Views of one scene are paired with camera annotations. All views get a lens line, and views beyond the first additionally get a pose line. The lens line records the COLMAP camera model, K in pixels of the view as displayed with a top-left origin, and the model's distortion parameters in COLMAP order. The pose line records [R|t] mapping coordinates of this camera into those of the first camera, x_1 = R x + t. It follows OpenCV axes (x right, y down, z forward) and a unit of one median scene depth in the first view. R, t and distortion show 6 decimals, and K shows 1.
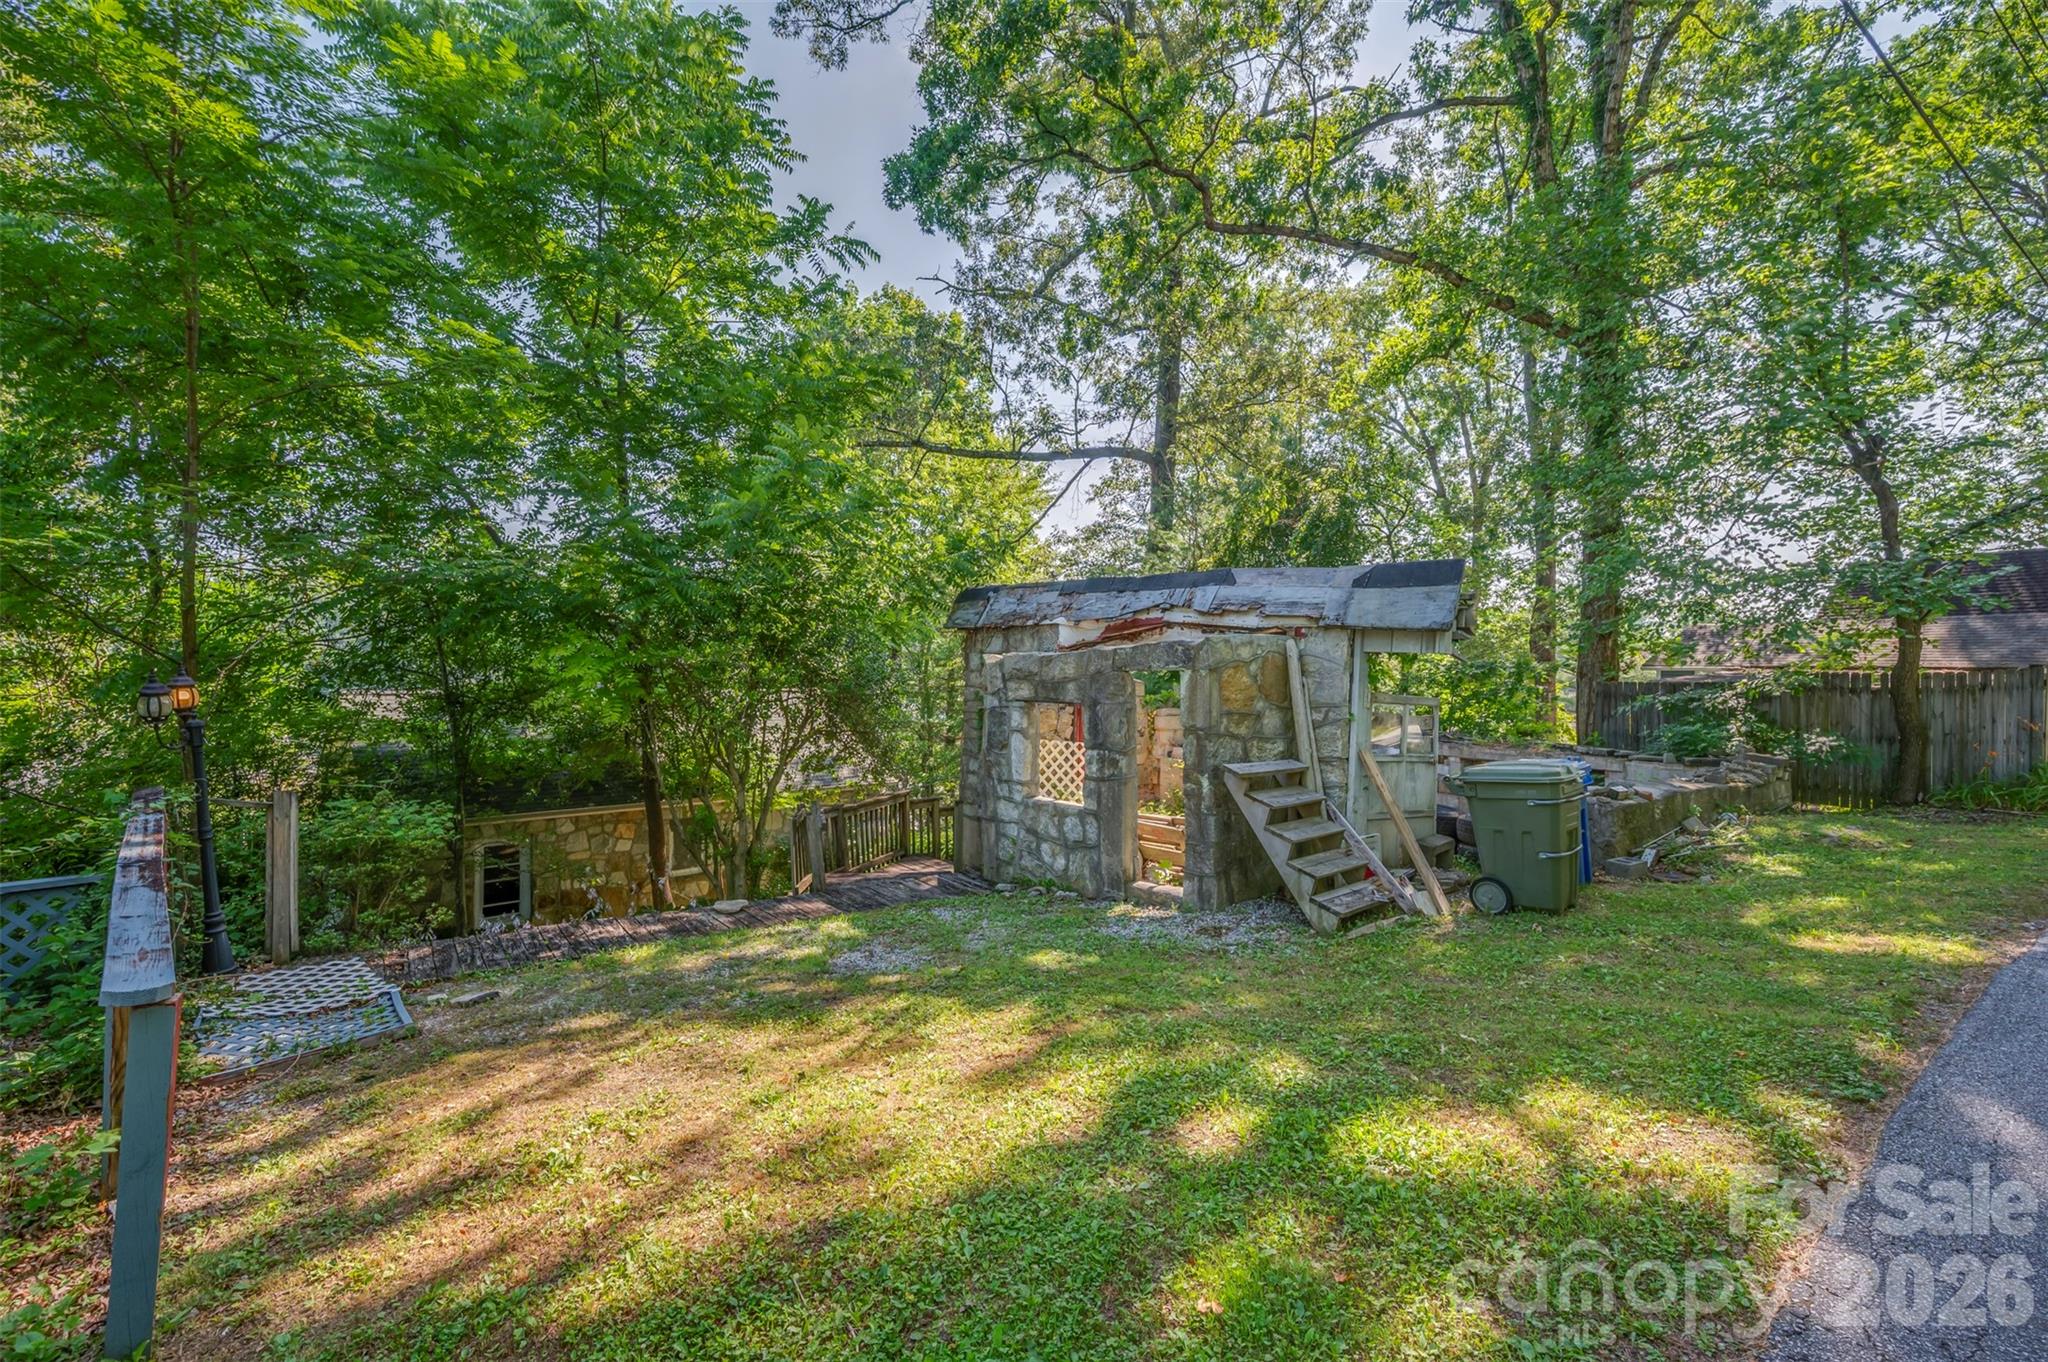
lens RADIAL K [[797.3, 0, 1030.4], [0, 797.3, 670.0], [0, 0, 1]] dist [-0.002517, 0.000699]
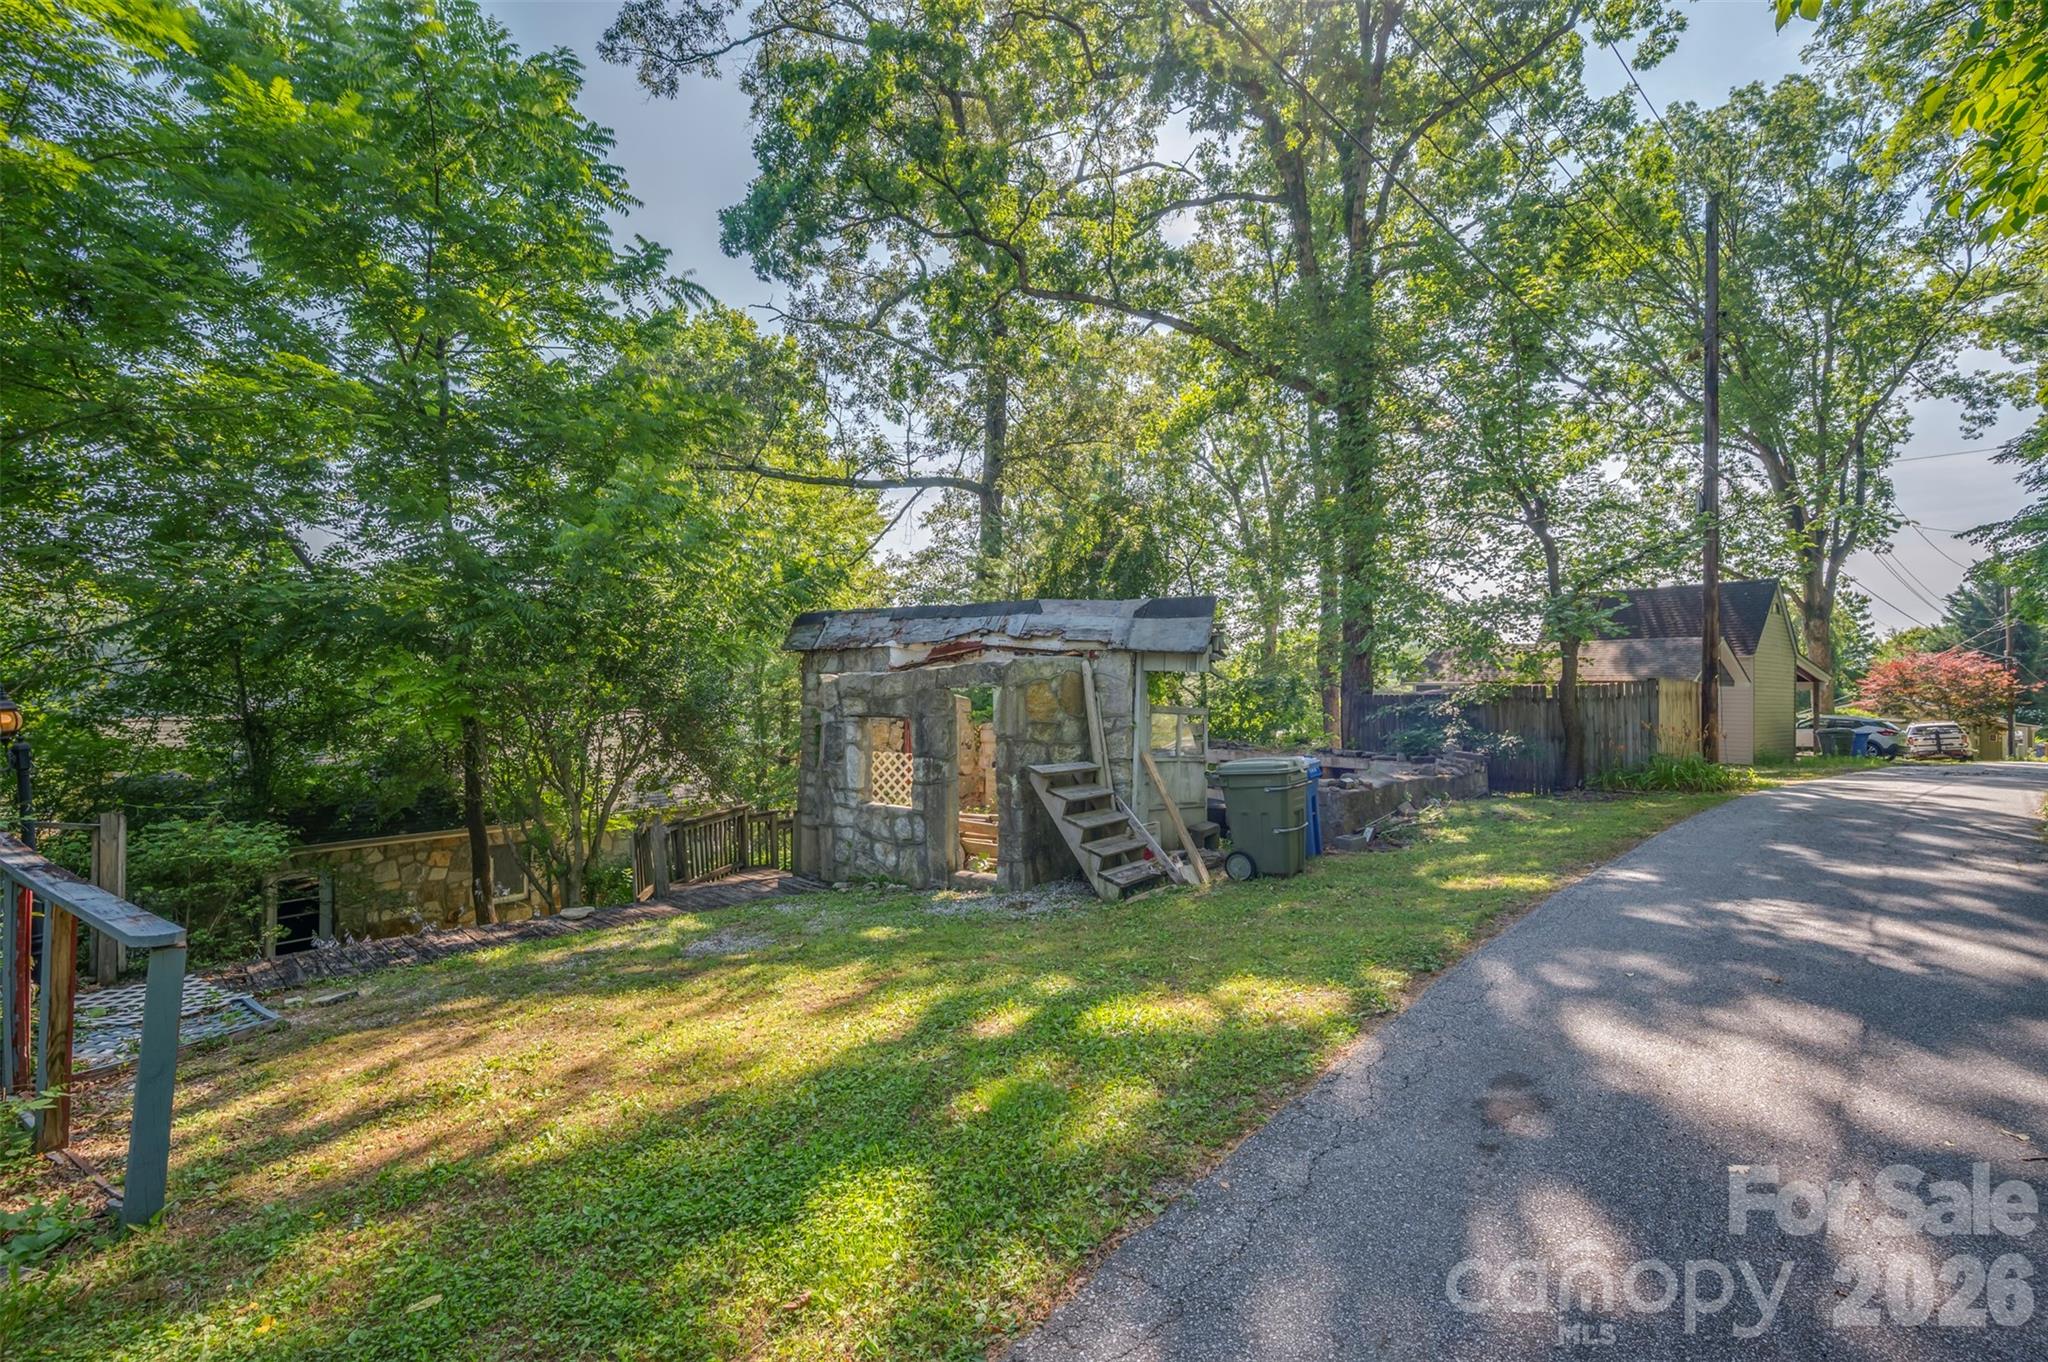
lens RADIAL K [[797.3, 0, 1012.9], [0, 797.3, 679.8], [0, 0, 1]] dist [-0.002517, 0.000699]
pose [[0.983683, -0.006798, 0.179779, 0.004637], [0.009117, 0.999886, -0.012073, 0.002968], [-0.179677, 0.013515, 0.983633, -0.115094]]
